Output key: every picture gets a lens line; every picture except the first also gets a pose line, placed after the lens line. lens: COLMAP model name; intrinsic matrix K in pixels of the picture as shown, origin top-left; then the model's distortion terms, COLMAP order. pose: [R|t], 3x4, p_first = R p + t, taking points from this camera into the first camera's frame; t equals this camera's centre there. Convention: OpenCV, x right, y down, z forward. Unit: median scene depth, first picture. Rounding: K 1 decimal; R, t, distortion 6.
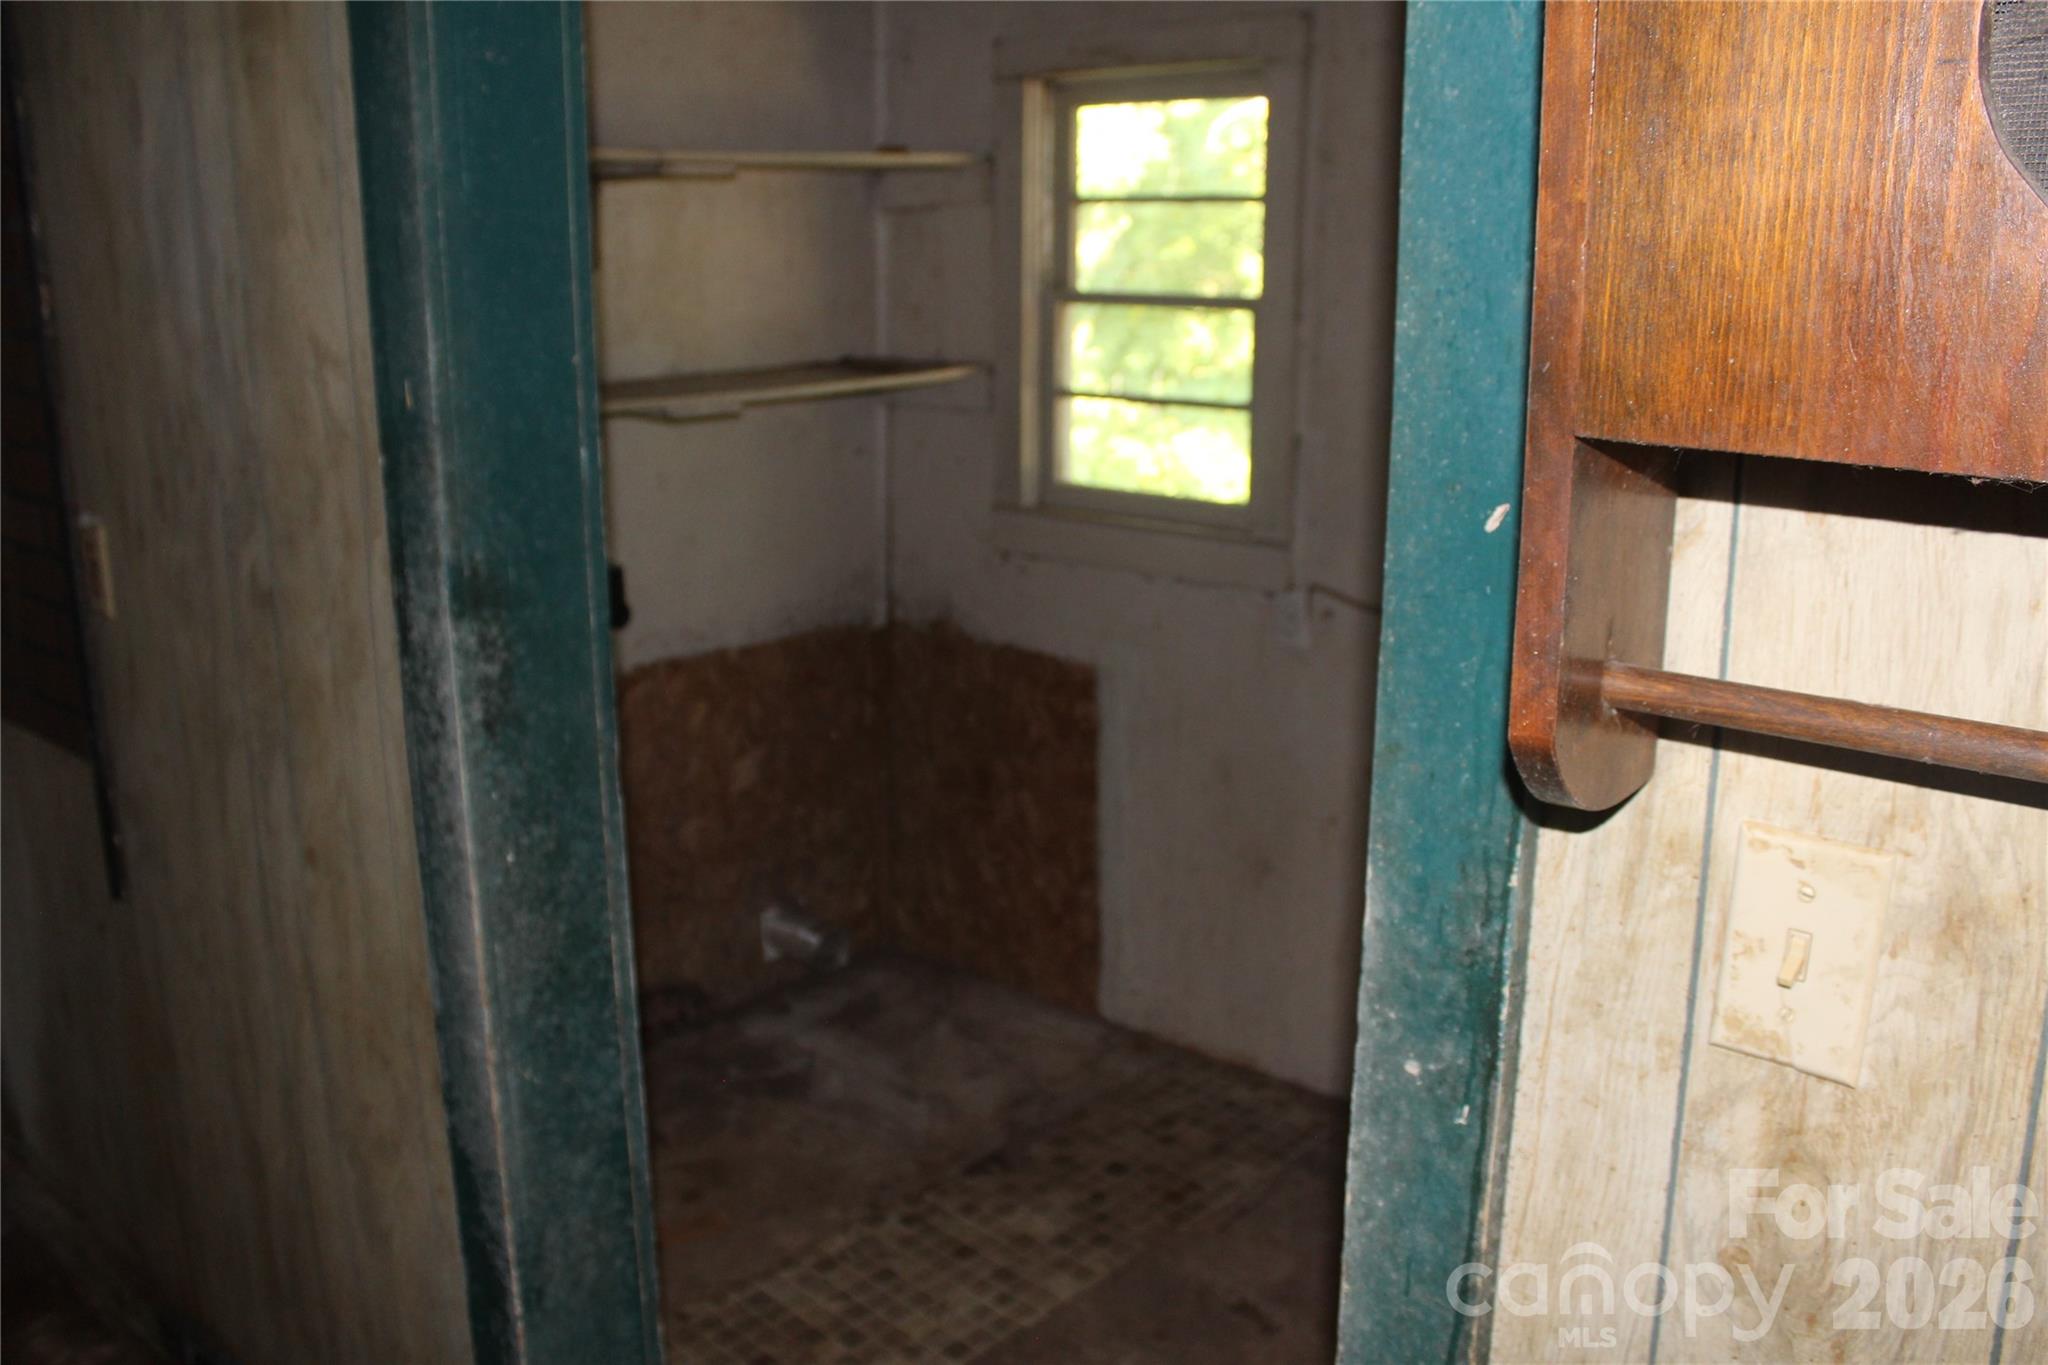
lens RADIAL K [[1729.4, 0, 1024.1], [0, 1729.4, 670.9], [0, 0, 1]] dist [-0.161660, 0.135946]
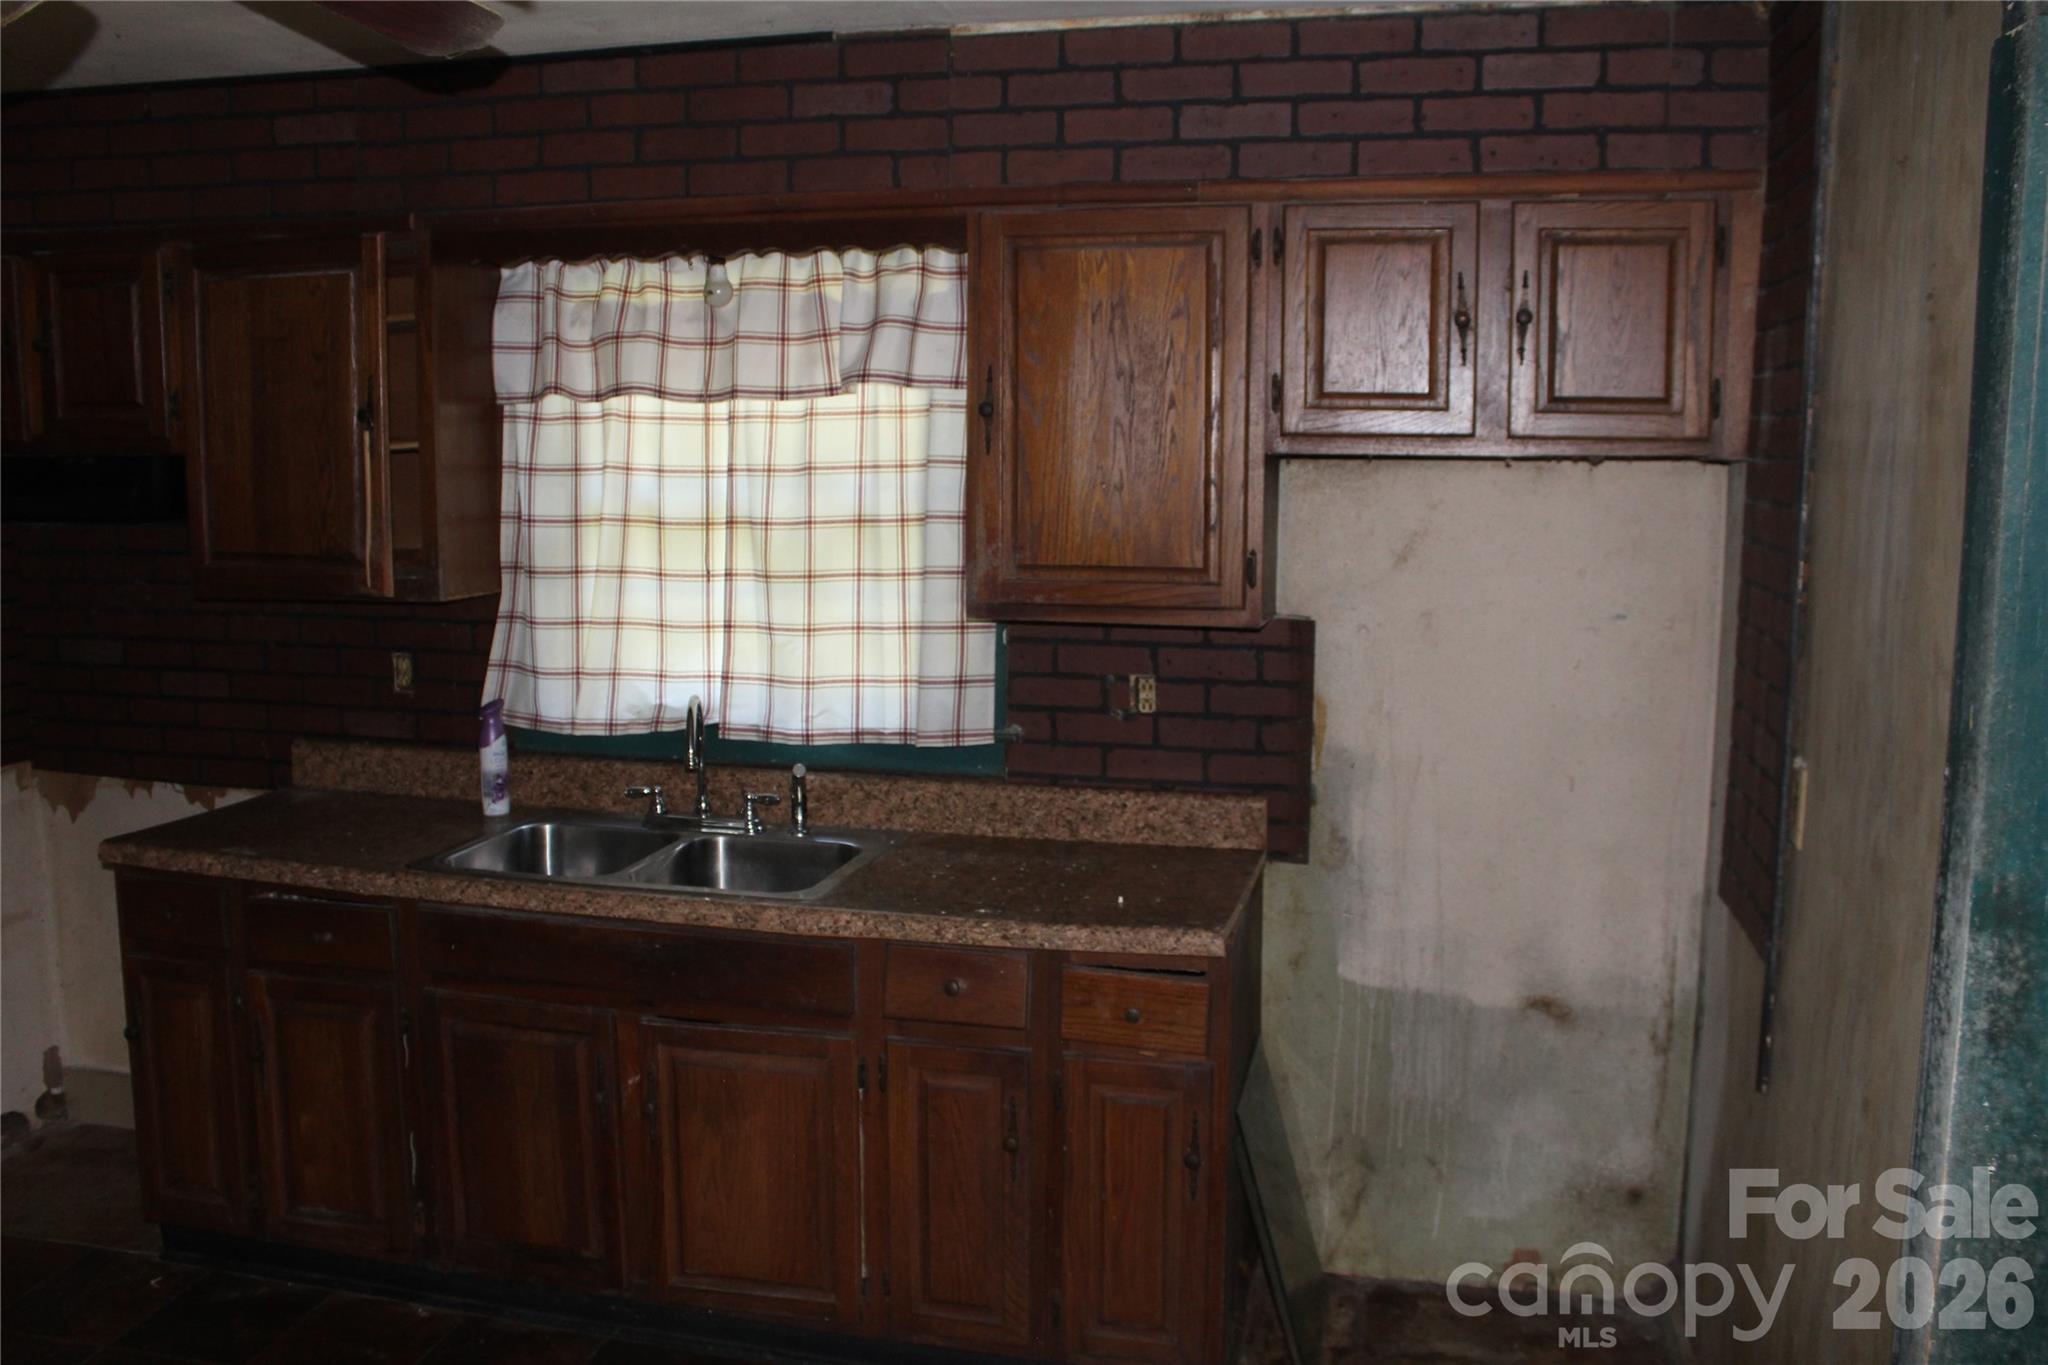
lens RADIAL K [[1729.4, 0, 1024.1], [0, 1729.4, 670.9], [0, 0, 1]] dist [-0.161660, 0.135946]
pose [[0.450072, 0.123451, -0.884418, 0.289989], [-0.225326, 0.974051, 0.021296, -0.074870], [0.864097, 0.189697, 0.466210, -0.028517]]
